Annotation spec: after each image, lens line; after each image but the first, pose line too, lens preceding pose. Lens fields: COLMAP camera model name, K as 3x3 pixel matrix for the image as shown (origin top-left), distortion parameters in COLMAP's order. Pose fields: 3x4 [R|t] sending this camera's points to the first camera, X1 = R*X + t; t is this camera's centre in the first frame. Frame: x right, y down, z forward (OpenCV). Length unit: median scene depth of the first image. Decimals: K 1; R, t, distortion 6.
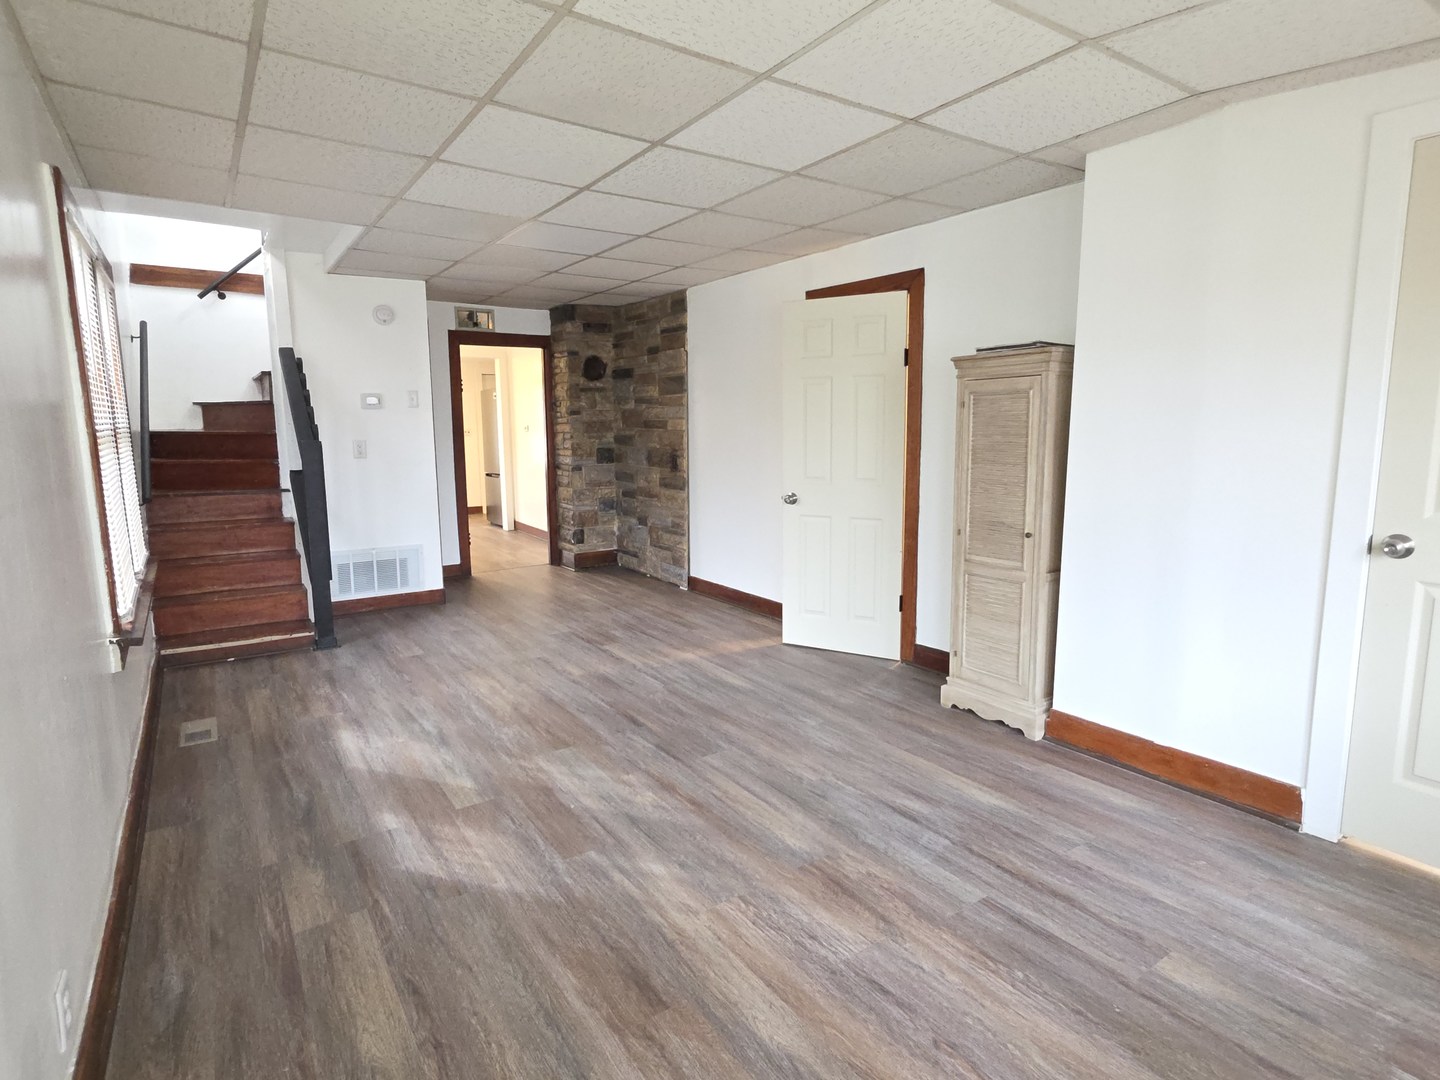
lens RADIAL K [[765.2, 0, 710.7], [0, 765.2, 526.1], [0, 0, 1]] dist [0.003185, 0.000297]
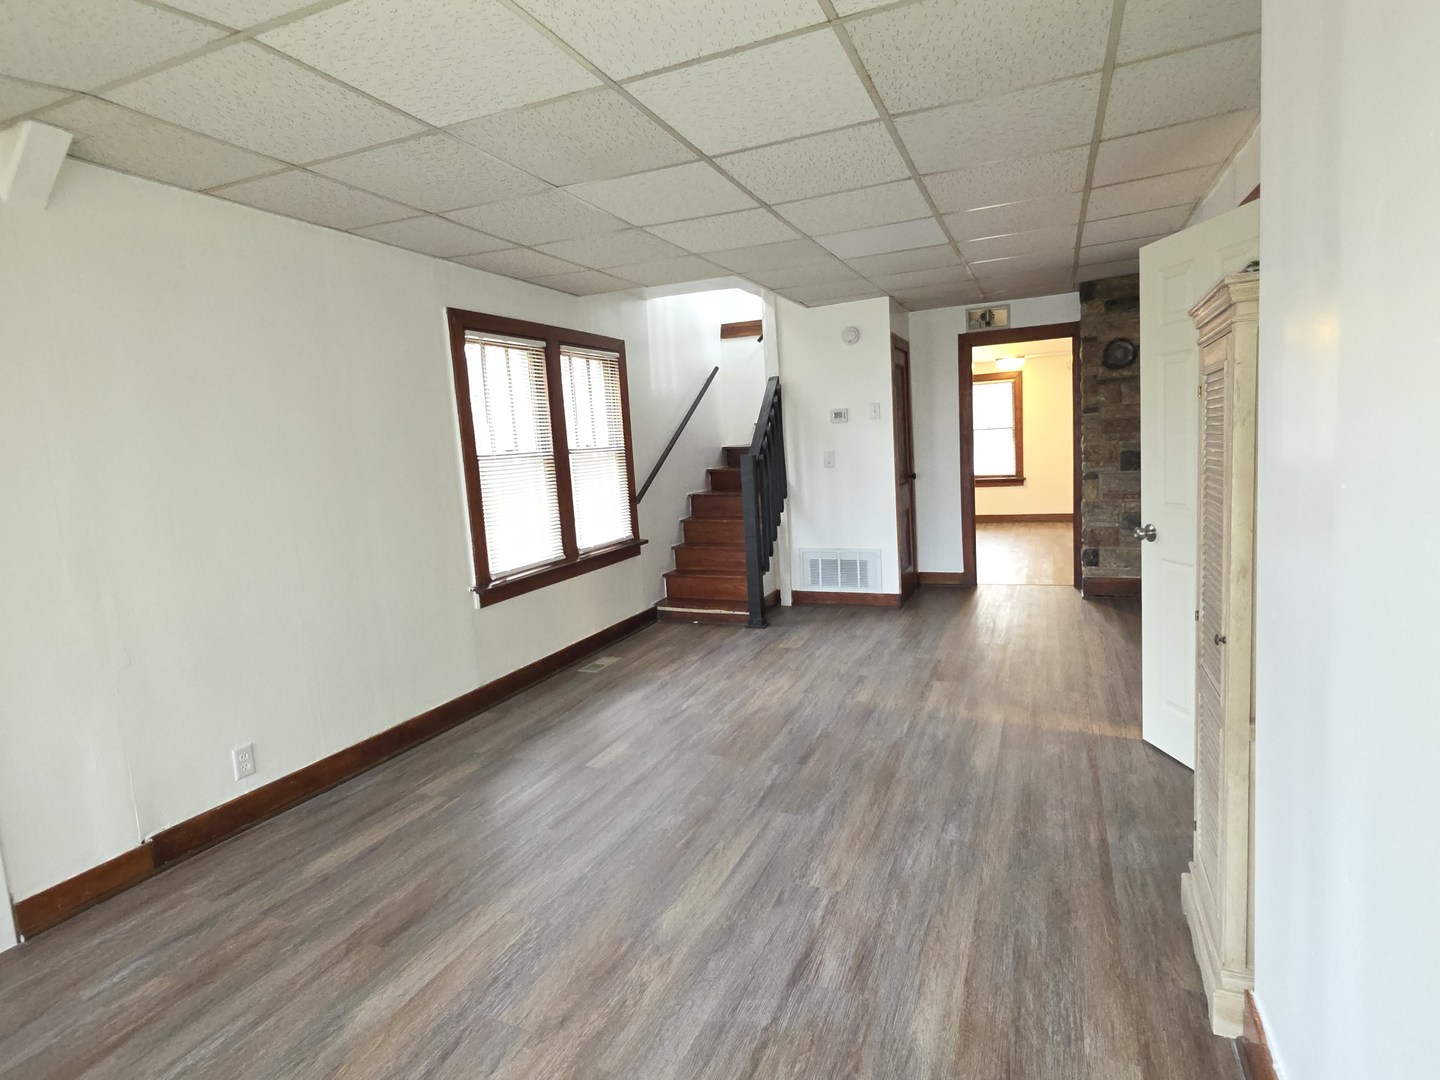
lens RADIAL K [[765.2, 0, 710.7], [0, 765.2, 526.1], [0, 0, 1]] dist [0.003185, 0.000297]
pose [[0.533605, 0.068653, -0.842943, 0.583177], [-0.060860, 0.997233, 0.042693, -0.058329], [0.843541, 0.028520, 0.536307, 0.372775]]
